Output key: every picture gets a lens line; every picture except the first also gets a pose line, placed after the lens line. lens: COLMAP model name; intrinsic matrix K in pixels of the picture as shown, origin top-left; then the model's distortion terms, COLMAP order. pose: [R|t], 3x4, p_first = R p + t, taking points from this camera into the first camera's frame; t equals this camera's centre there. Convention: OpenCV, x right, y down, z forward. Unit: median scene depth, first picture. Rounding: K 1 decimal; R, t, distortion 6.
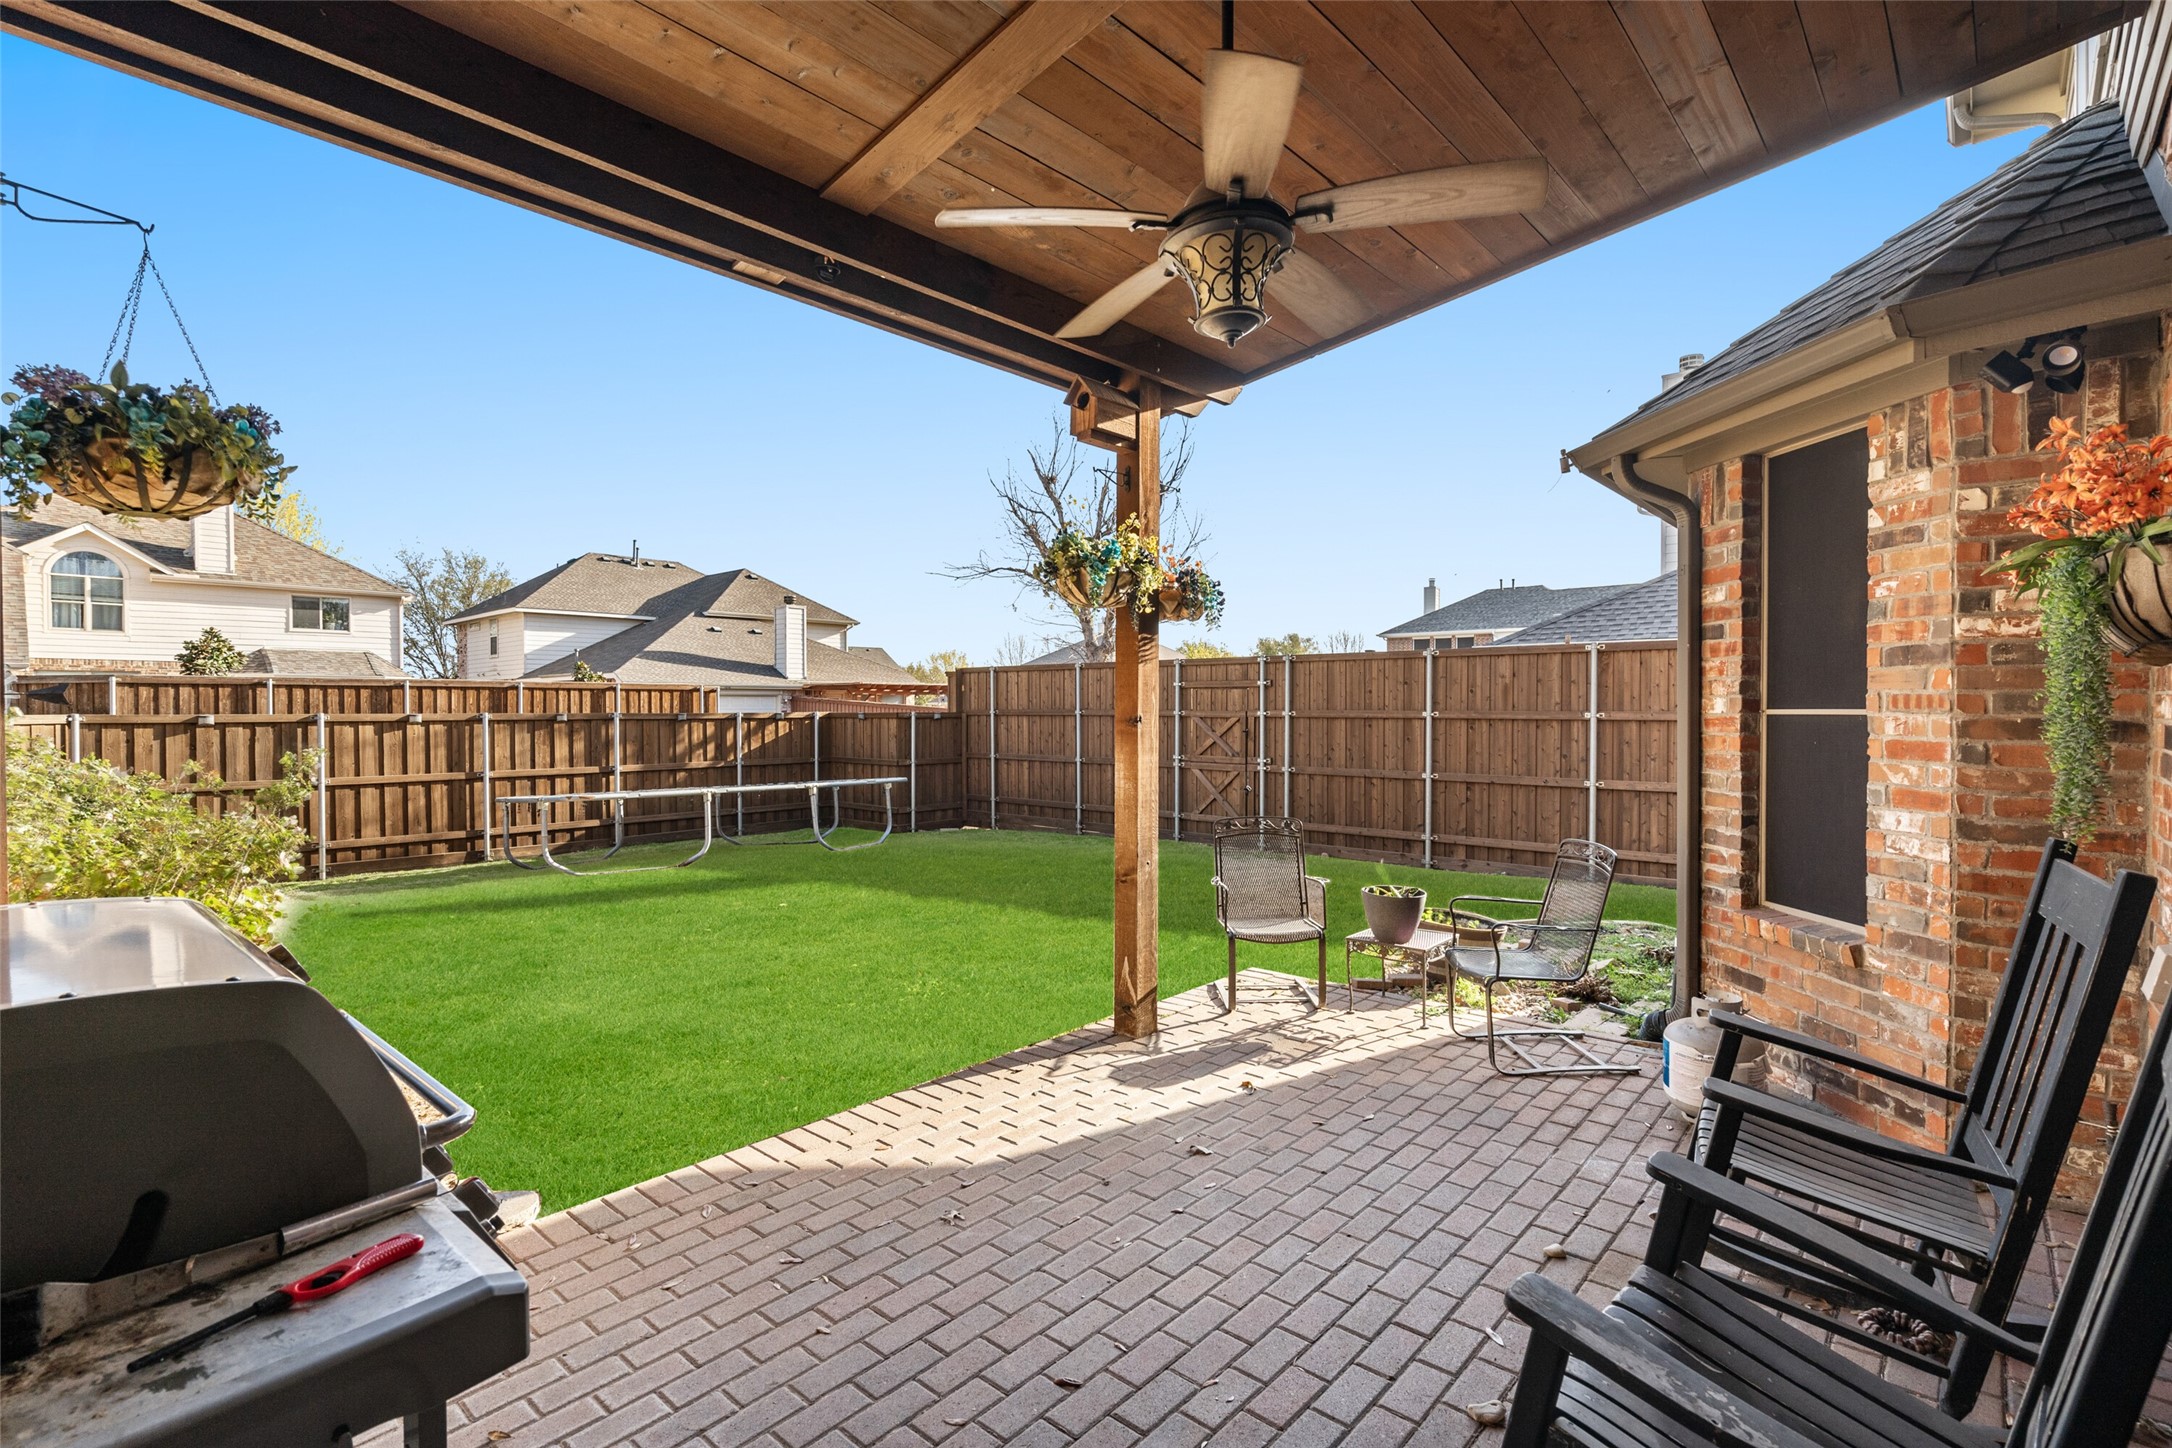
lens RADIAL K [[995.3, 0, 1080.2], [0, 995.3, 721.9], [0, 0, 1]] dist [-0.002277, 0.001765]
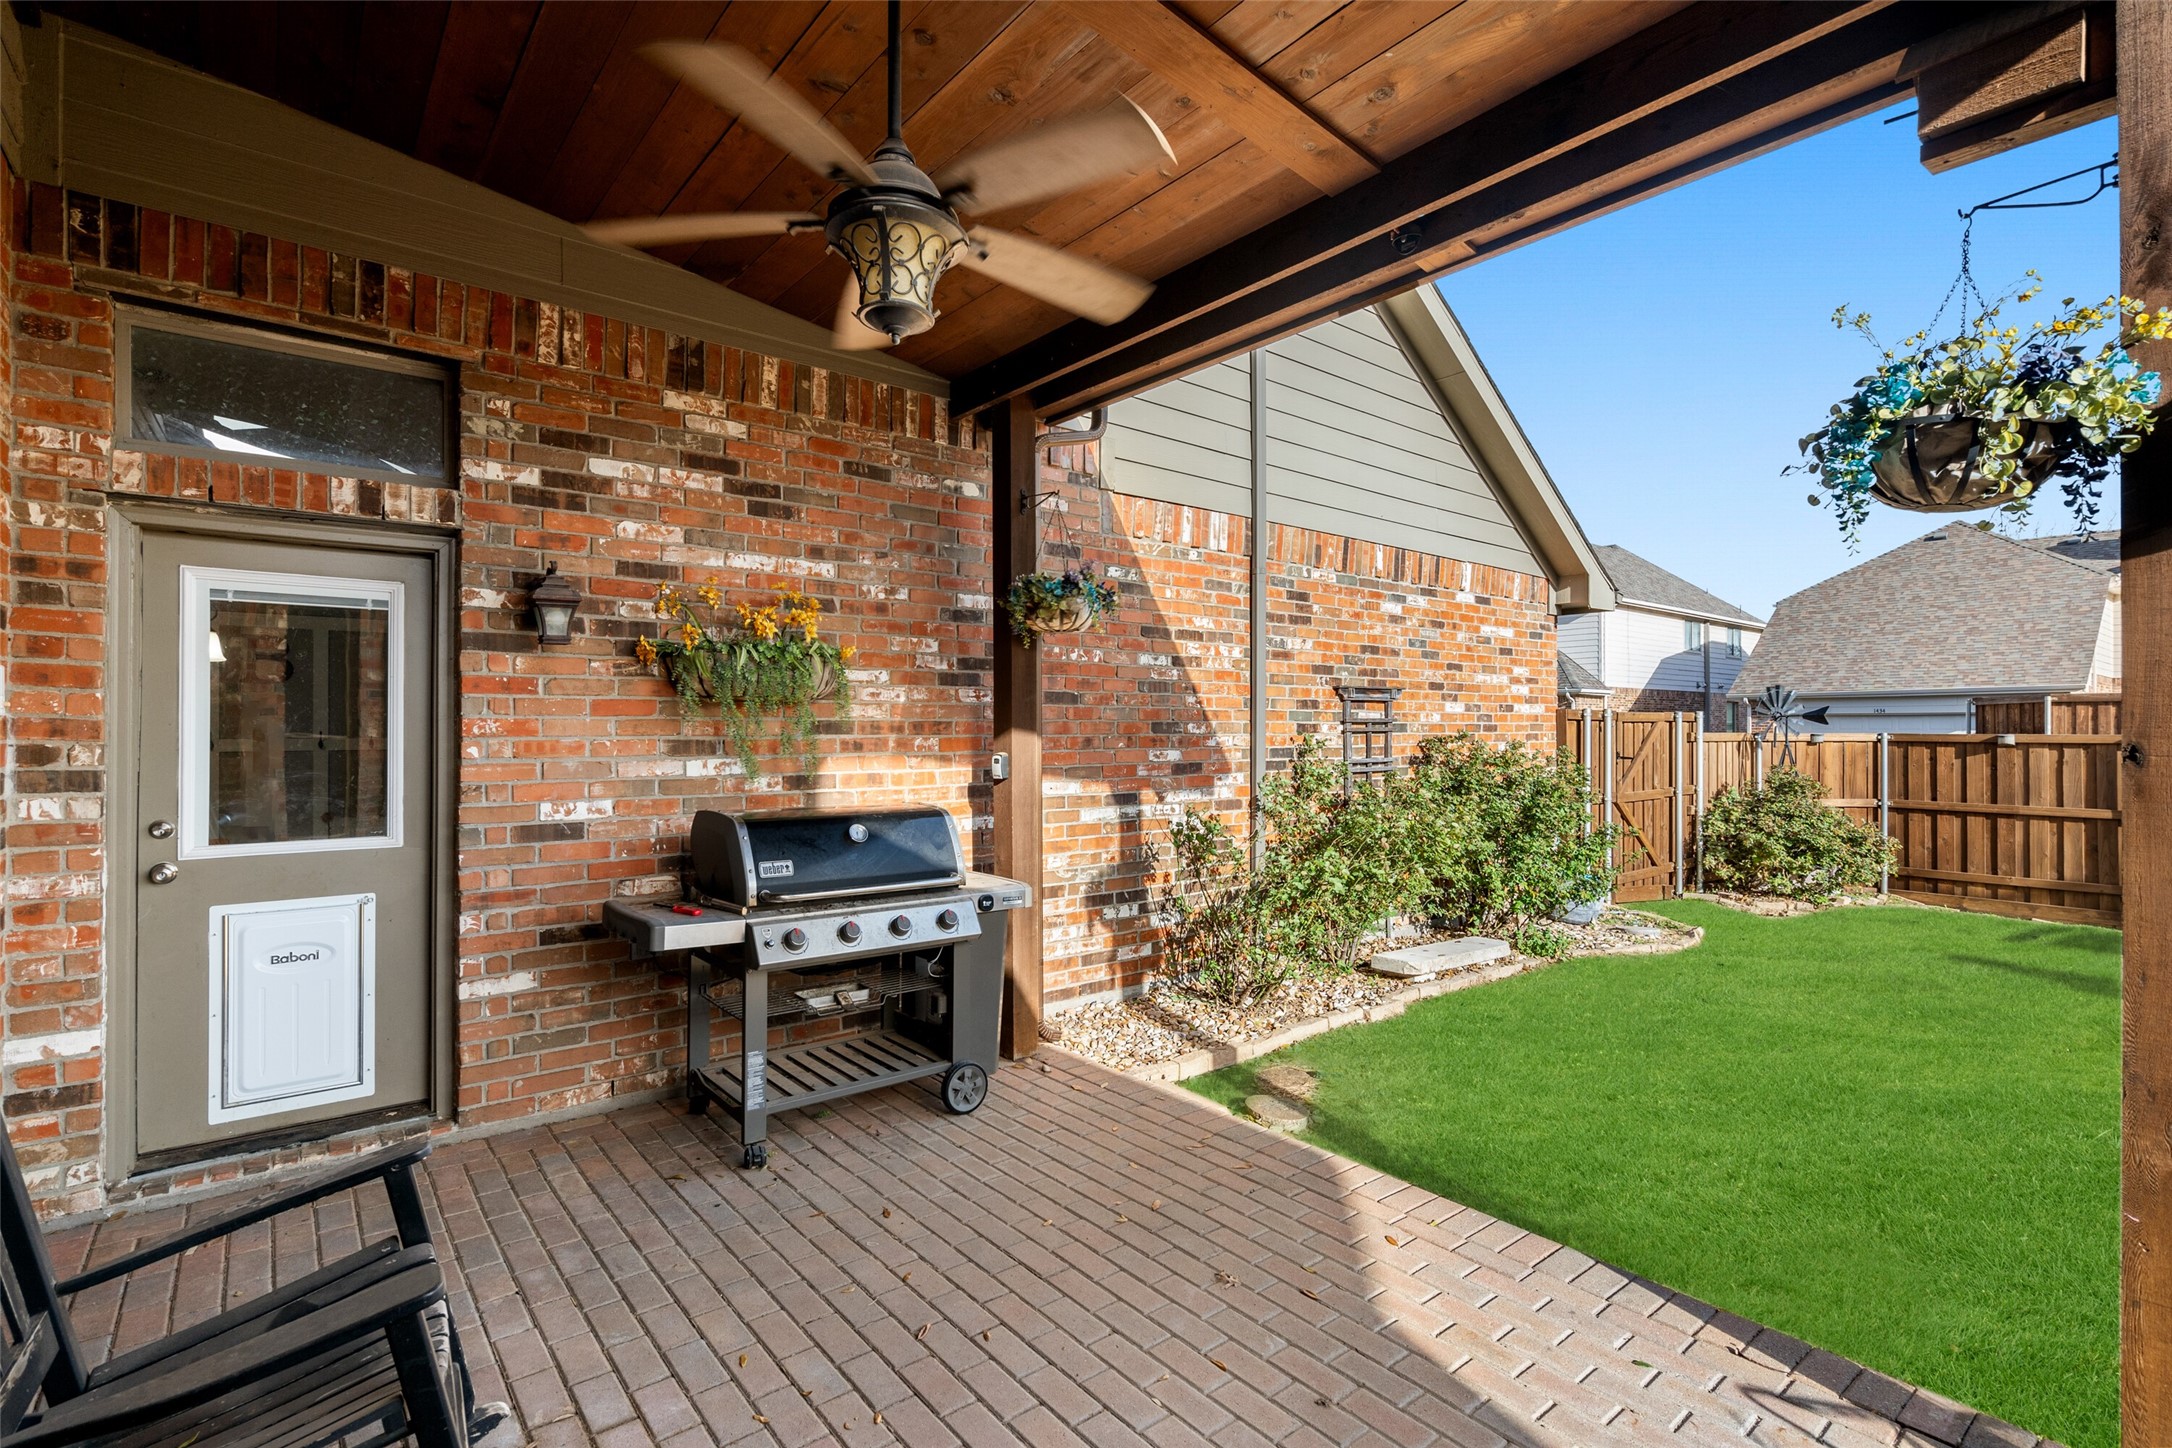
lens RADIAL K [[995.3, 0, 1080.2], [0, 995.3, 721.9], [0, 0, 1]] dist [-0.002277, 0.001765]
pose [[-0.146310, -0.004849, -0.989227, 0.215720], [-0.014954, 0.999885, -0.002690, -0.003245], [0.989126, 0.014399, -0.146366, 0.267543]]
